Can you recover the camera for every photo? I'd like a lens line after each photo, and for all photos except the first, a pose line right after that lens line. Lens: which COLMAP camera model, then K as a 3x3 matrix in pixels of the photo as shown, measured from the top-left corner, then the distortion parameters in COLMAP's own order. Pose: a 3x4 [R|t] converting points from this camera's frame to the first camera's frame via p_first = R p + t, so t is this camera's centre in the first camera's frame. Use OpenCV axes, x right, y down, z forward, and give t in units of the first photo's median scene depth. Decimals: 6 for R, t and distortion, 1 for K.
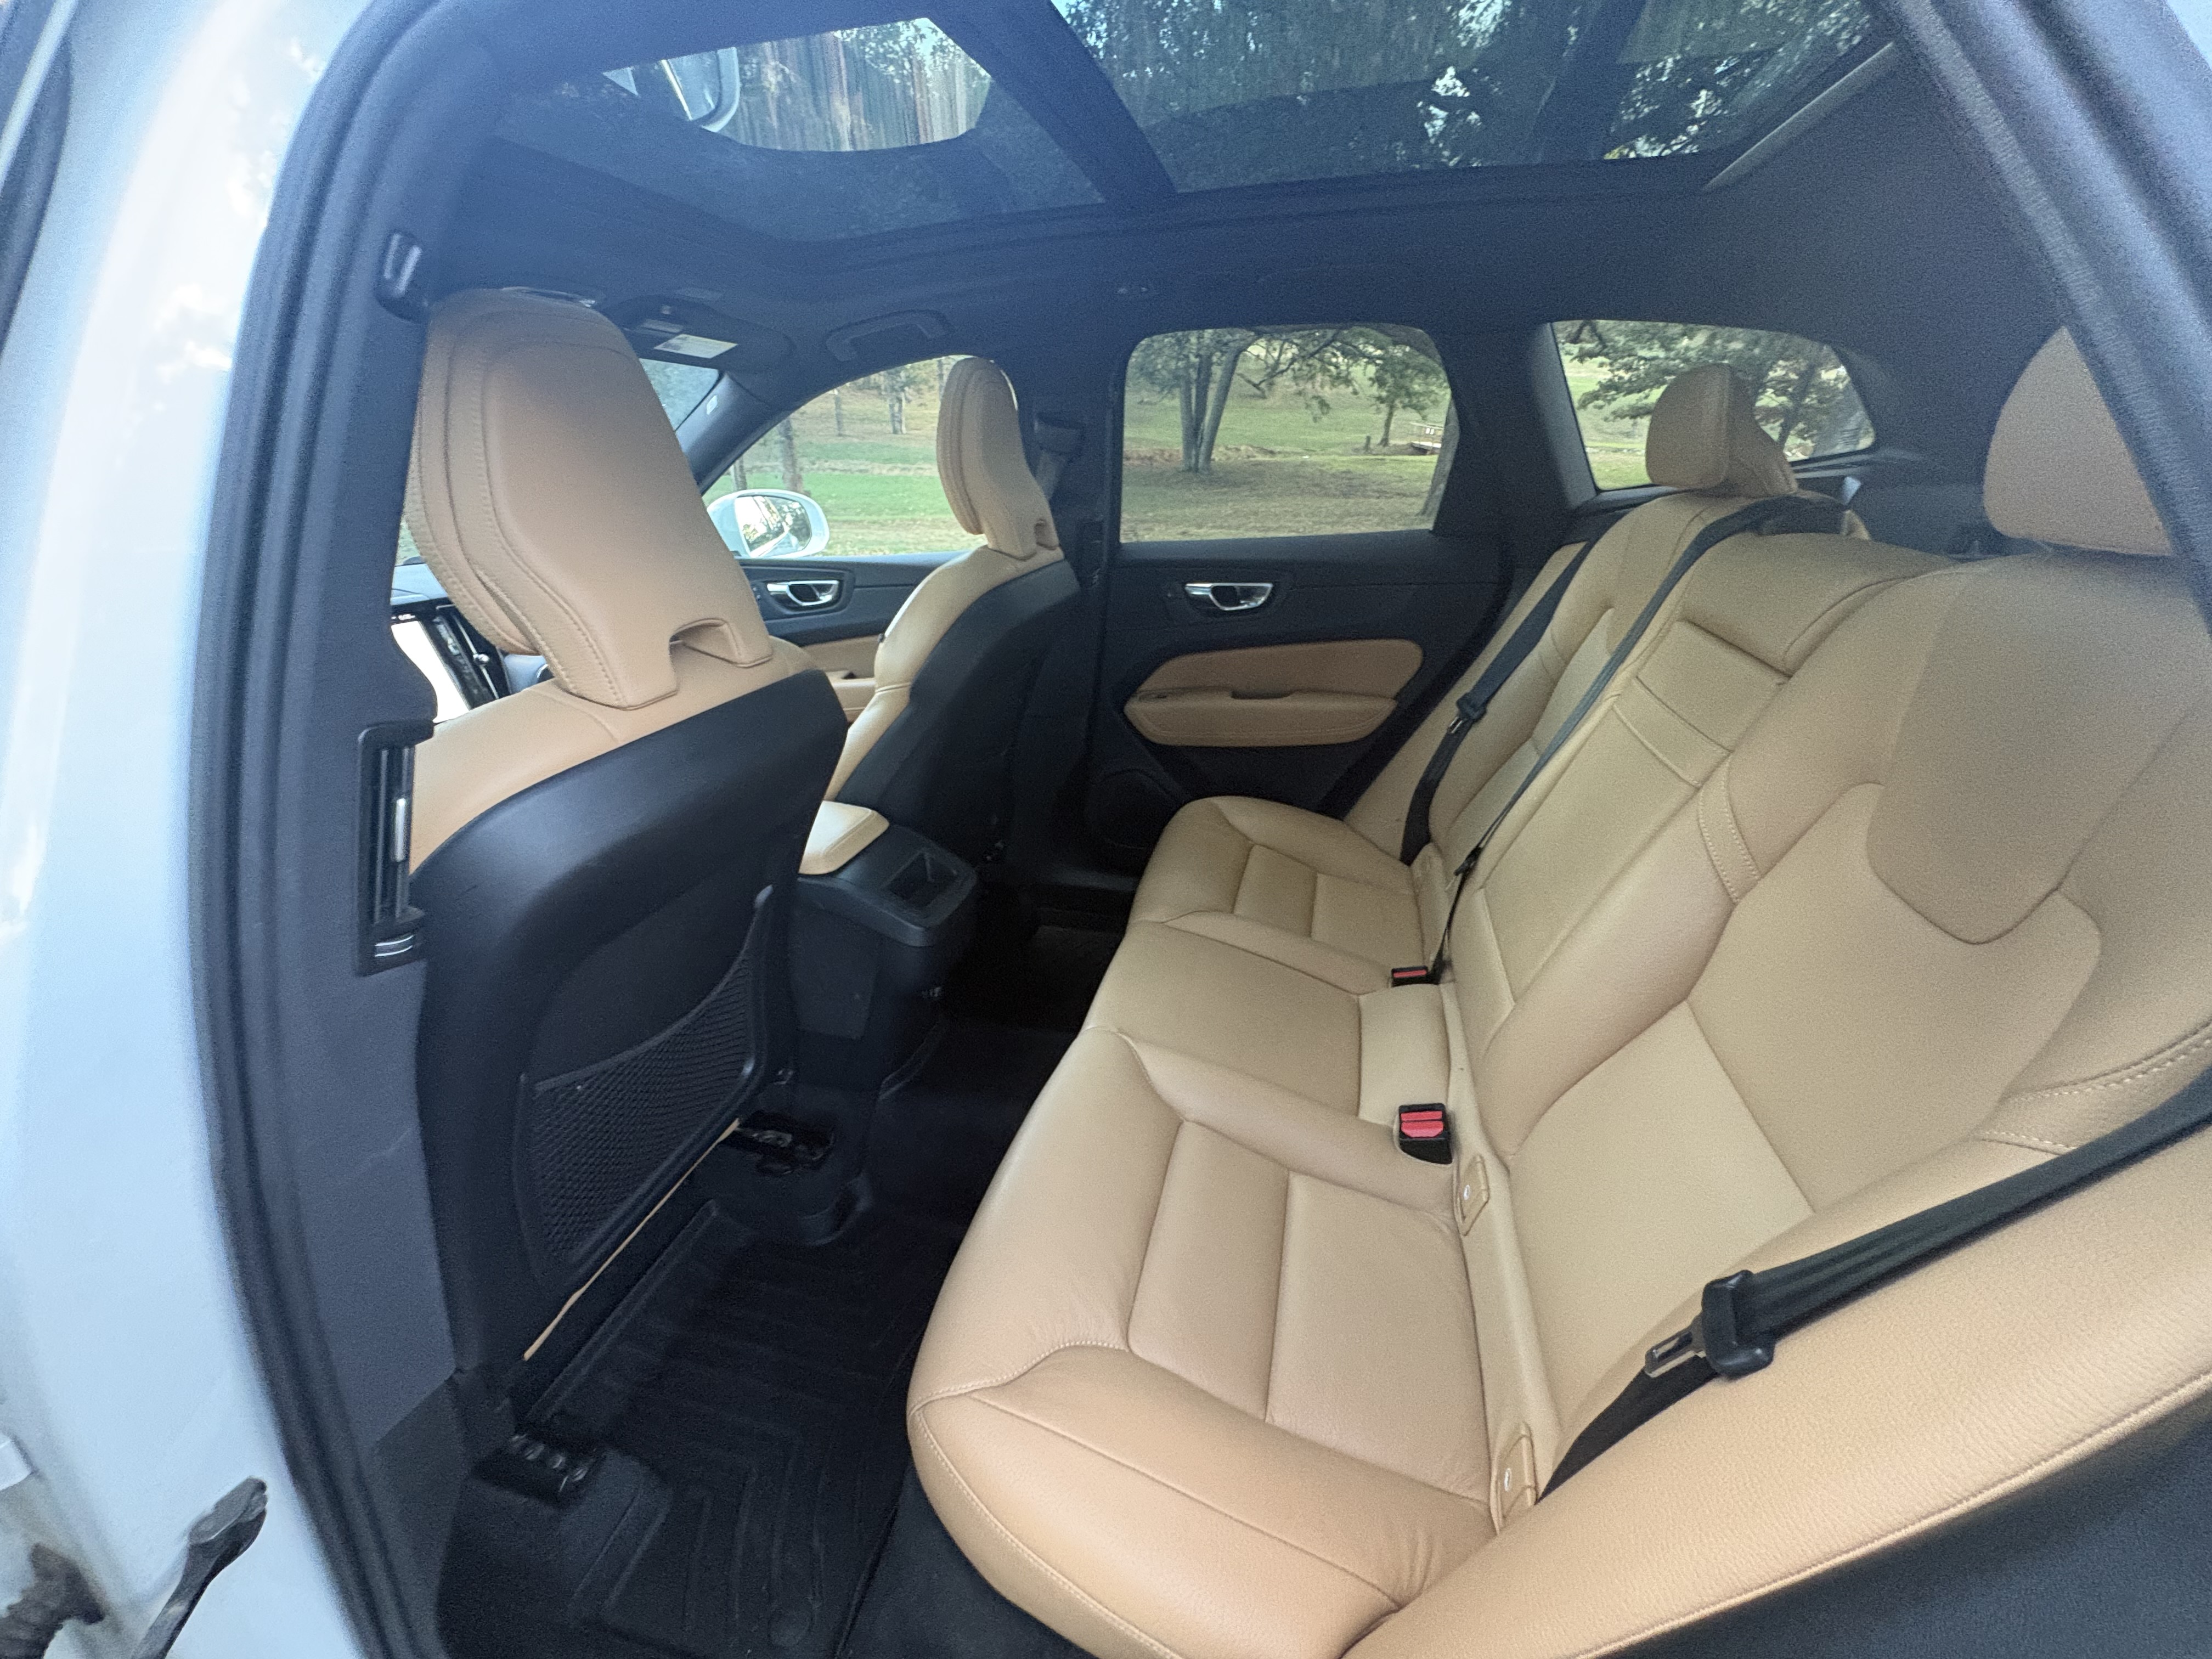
lens RADIAL K [[863.1, 0, 1106.0], [0, 863.1, 829.5], [0, 0, 1]] dist [0.000571, 0.000110]
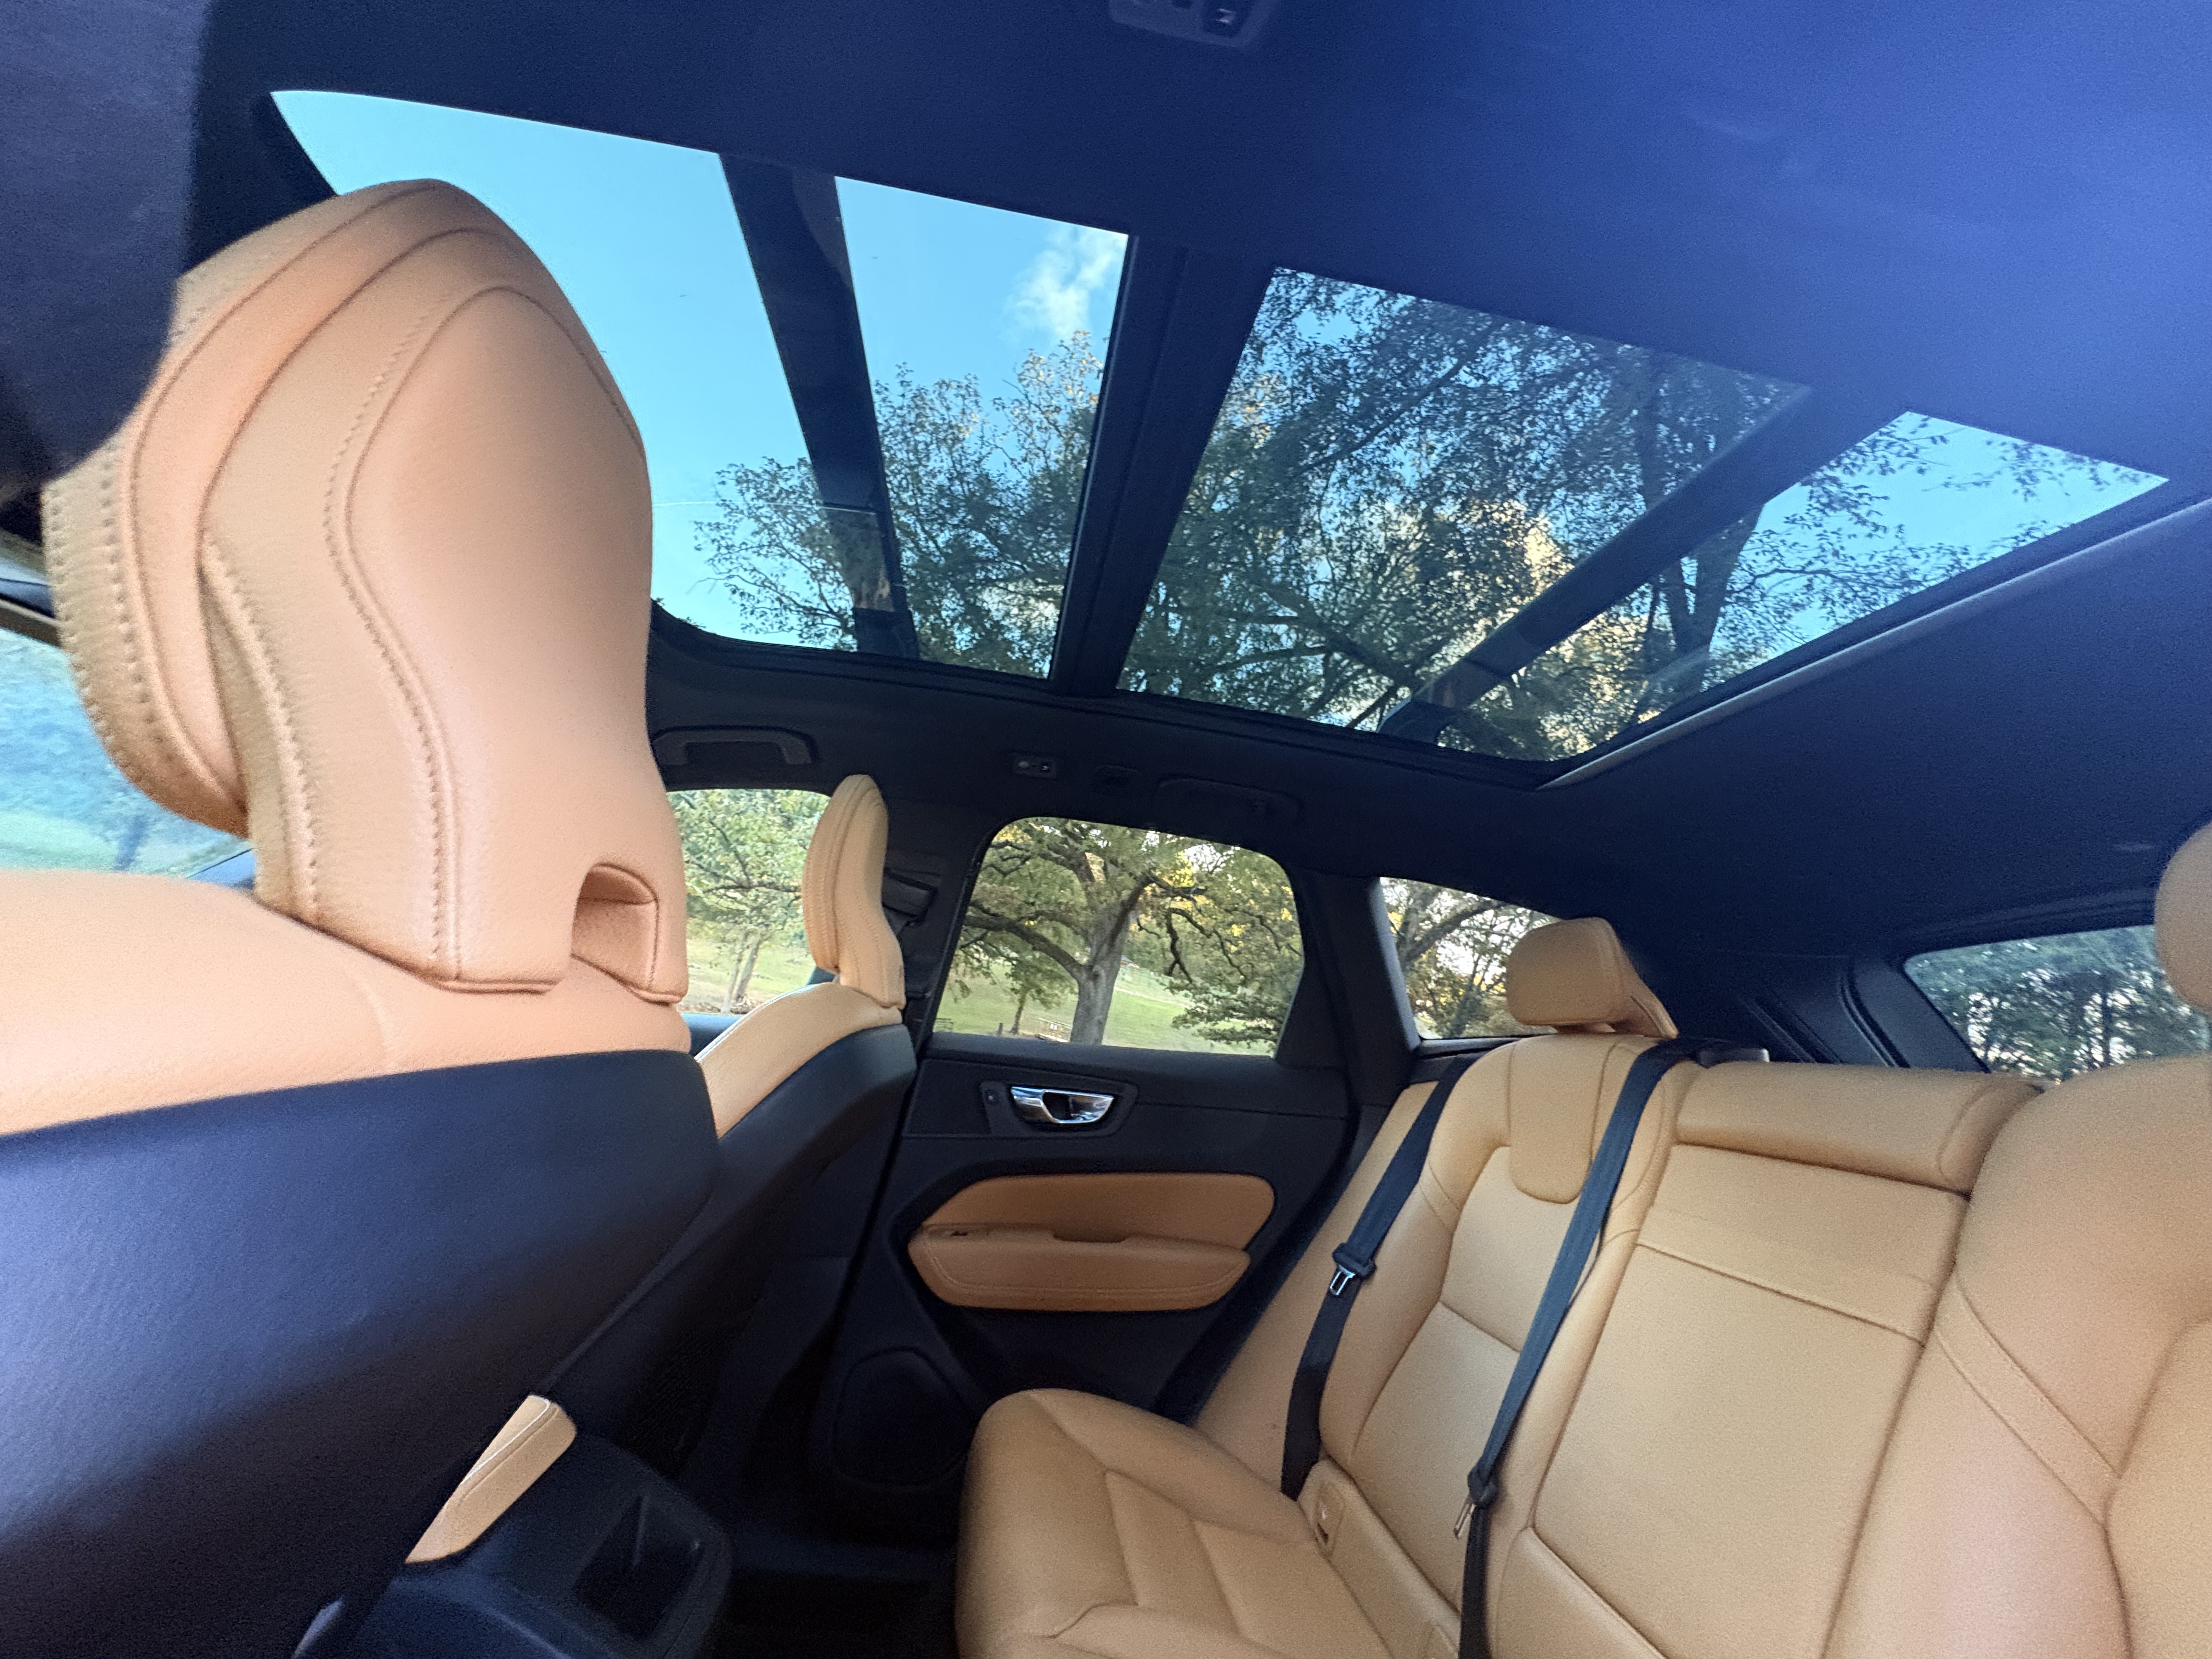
lens RADIAL K [[871.7, 0, 1105.8], [0, 871.7, 843.7], [0, 0, 1]] dist [-0.000953, -0.000116]
pose [[0.912177, 0.217118, 0.347554, -0.173913], [0.026386, 0.815235, -0.578529, 0.012372], [-0.408947, 0.536891, 0.737909, 0.230036]]
